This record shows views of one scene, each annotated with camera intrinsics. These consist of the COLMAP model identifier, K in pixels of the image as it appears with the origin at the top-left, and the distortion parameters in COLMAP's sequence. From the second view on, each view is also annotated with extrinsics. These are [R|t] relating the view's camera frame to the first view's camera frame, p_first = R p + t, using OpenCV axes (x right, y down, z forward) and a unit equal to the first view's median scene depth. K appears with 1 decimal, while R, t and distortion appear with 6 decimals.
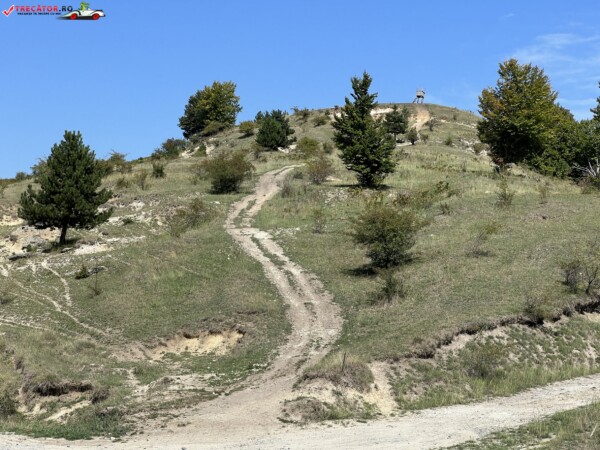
lens RADIAL K [[1335.6, 0, 300.0], [0, 1335.6, 225.0], [0, 0, 1]] dist [-0.045986, 4.265345]
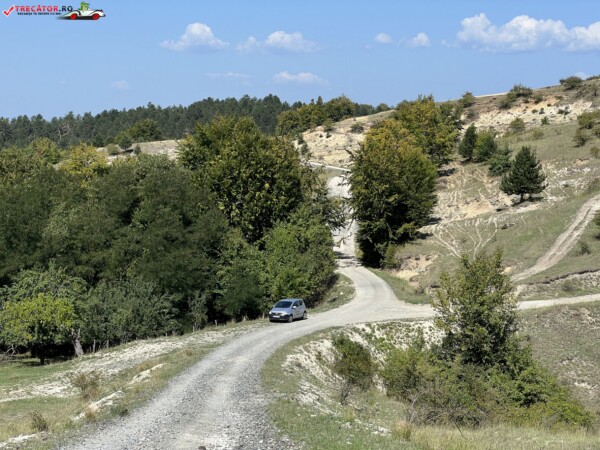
lens RADIAL K [[1335.6, 0, 300.0], [0, 1335.6, 225.0], [0, 0, 1]] dist [-0.045986, 4.265345]
pose [[0.861952, 0.026629, -0.506290, 0.437295], [0.034520, 0.993220, 0.111009, -0.147004], [0.505813, -0.113162, 0.855189, -0.700351]]
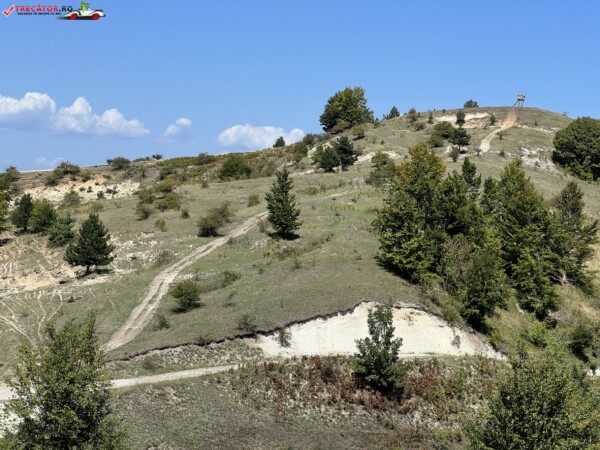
lens RADIAL K [[1335.6, 0, 300.0], [0, 1335.6, 225.0], [0, 0, 1]] dist [-0.045986, 4.265345]
pose [[0.981821, 0.029687, -0.187473, 0.360672], [-0.020519, 0.998506, 0.050651, -0.121371], [0.188697, -0.045883, 0.980963, -0.597038]]
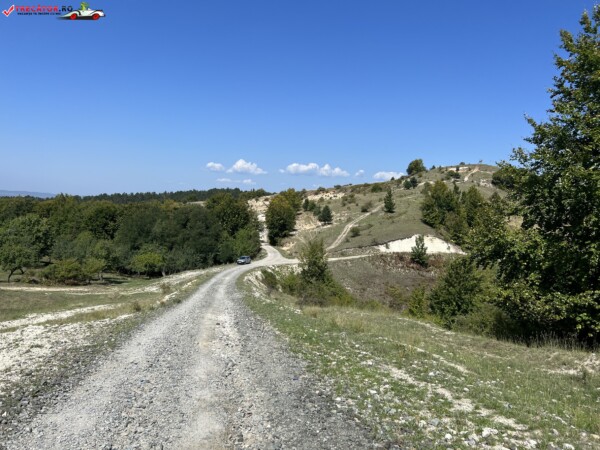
lens RADIAL K [[447.0, 0, 298.2], [0, 447.0, 223.0], [0, 0, 1]] dist [0.115985, -0.001167]
pose [[0.914692, 0.038248, -0.402338, 0.393311], [-0.002023, 0.995933, 0.090077, -0.131968], [0.404147, -0.081579, 0.911049, -0.642785]]
